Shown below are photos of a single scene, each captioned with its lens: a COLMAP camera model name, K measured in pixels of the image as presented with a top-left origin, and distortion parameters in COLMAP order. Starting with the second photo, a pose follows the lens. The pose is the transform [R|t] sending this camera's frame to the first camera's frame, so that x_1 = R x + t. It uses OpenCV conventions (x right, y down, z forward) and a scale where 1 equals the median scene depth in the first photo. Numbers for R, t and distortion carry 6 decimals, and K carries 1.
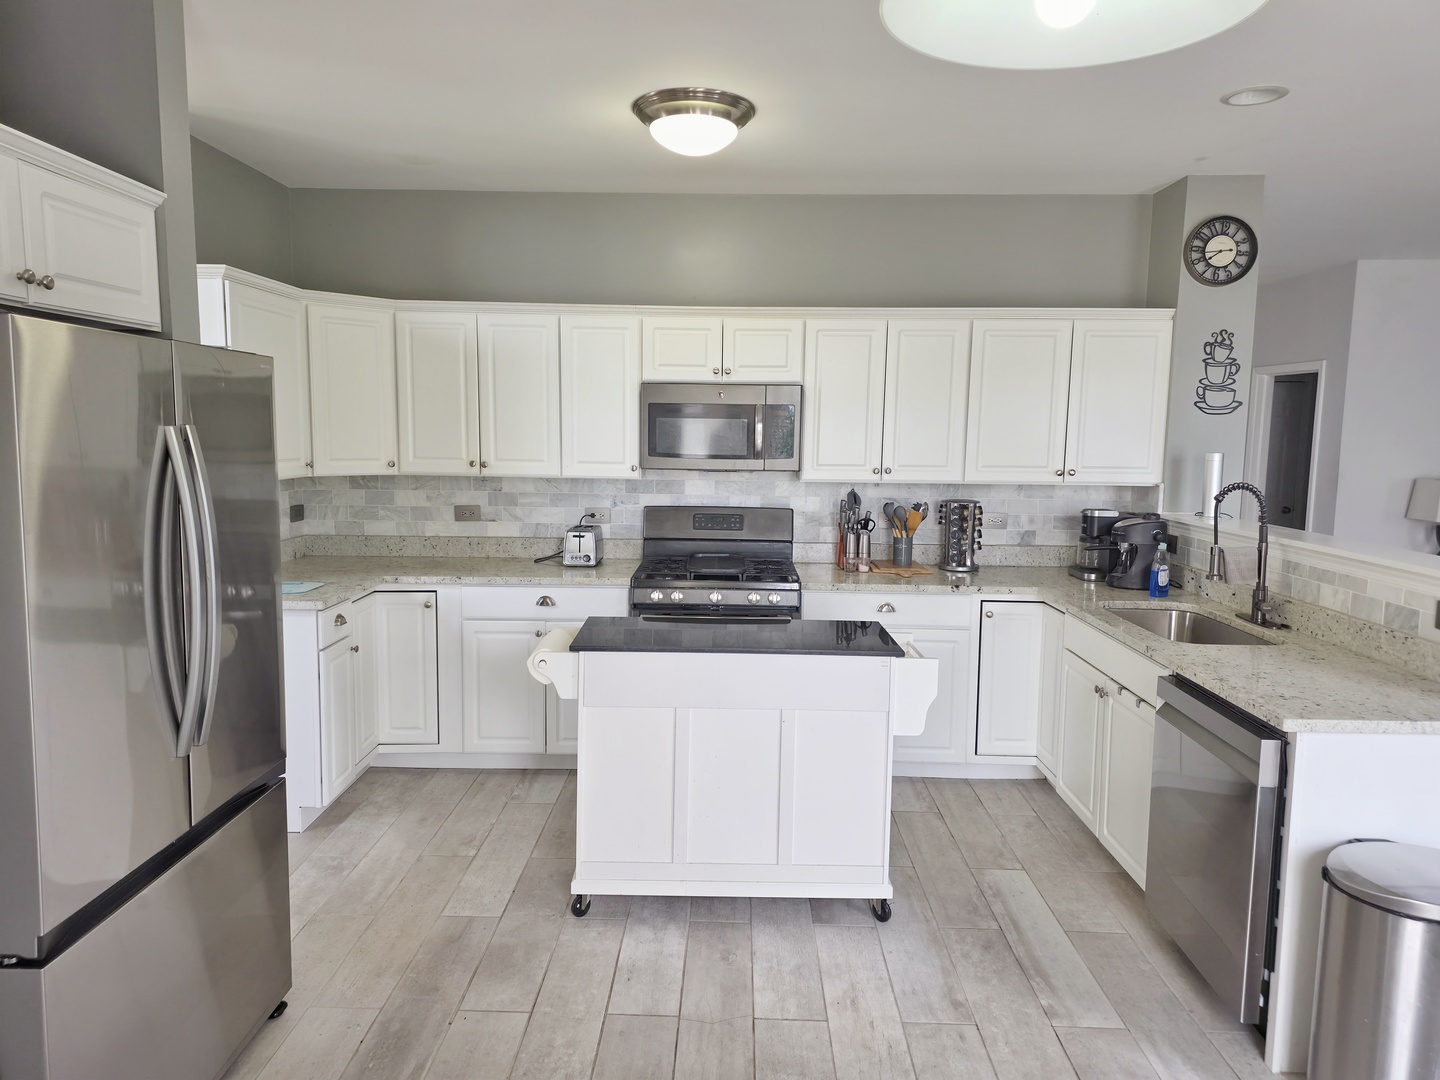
lens RADIAL K [[930.6, 0, 723.7], [0, 930.6, 536.2], [0, 0, 1]] dist [0.053360, -0.029065]
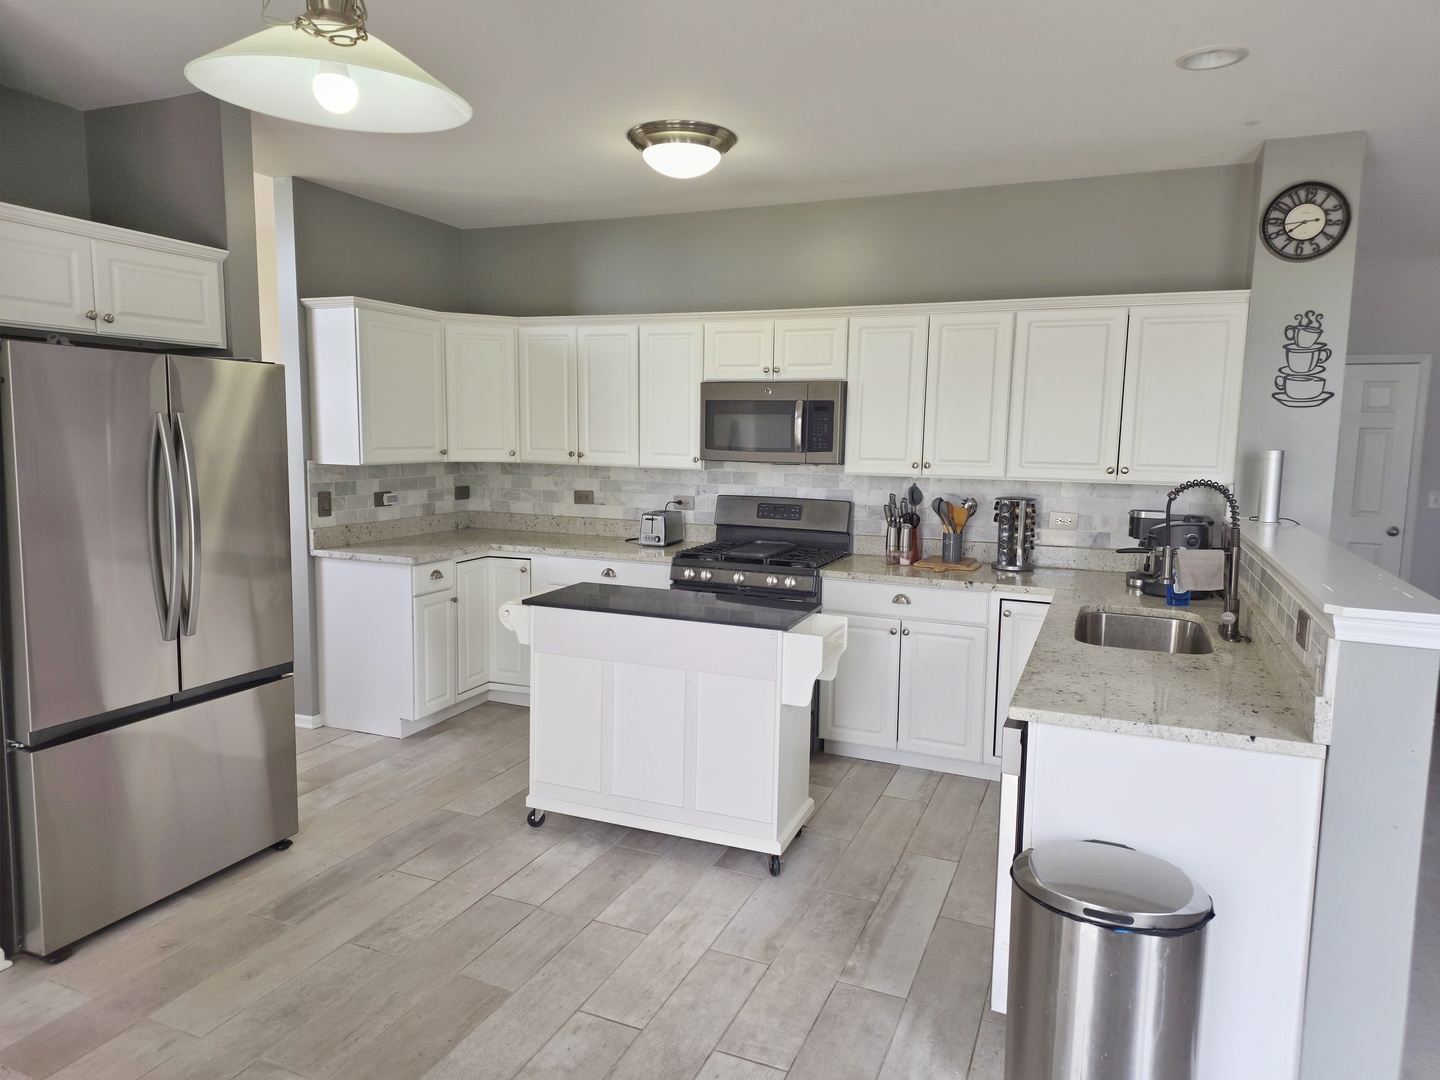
lens RADIAL K [[930.6, 0, 728.1], [0, 930.6, 544.0], [0, 0, 1]] dist [0.053360, -0.029065]
pose [[0.928681, 0.047959, -0.367767, 0.367165], [-0.046623, 0.998834, 0.012522, 0.012541], [0.367938, 0.005517, 0.929834, -0.018318]]
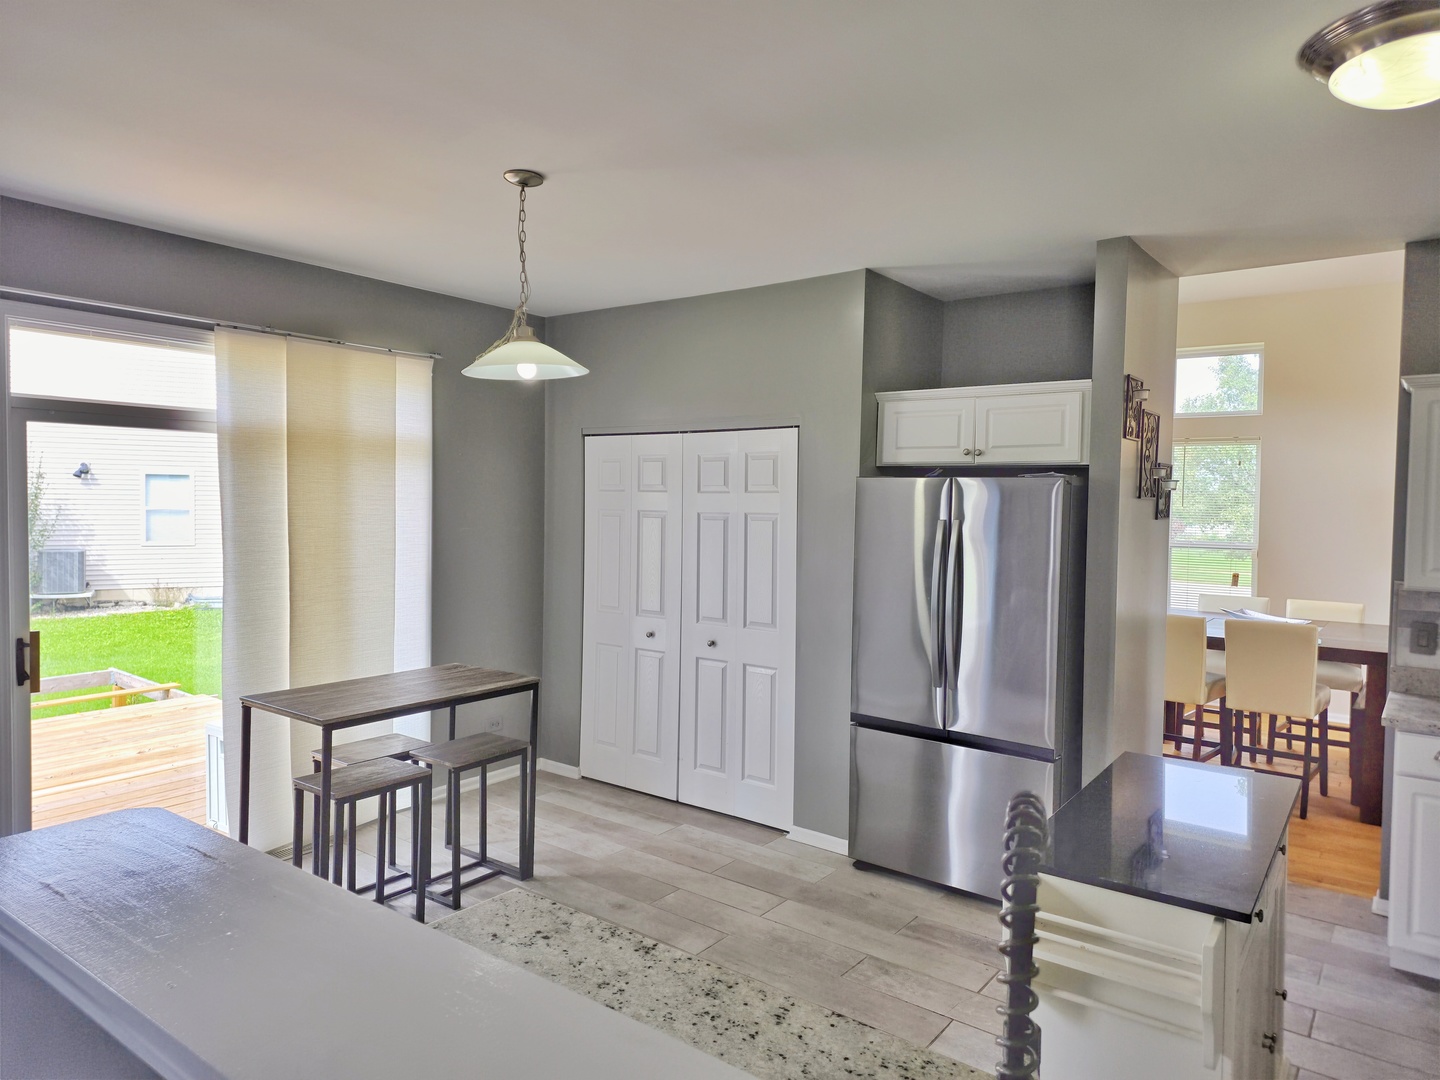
lens RADIAL K [[930.6, 0, 723.7], [0, 930.6, 544.2], [0, 0, 1]] dist [0.053360, -0.029065]
pose [[-0.588076, 0.010139, -0.808742, 0.604334], [-0.118831, 0.987987, 0.098794, -0.096370], [0.800028, 0.154202, -0.579807, 0.834657]]
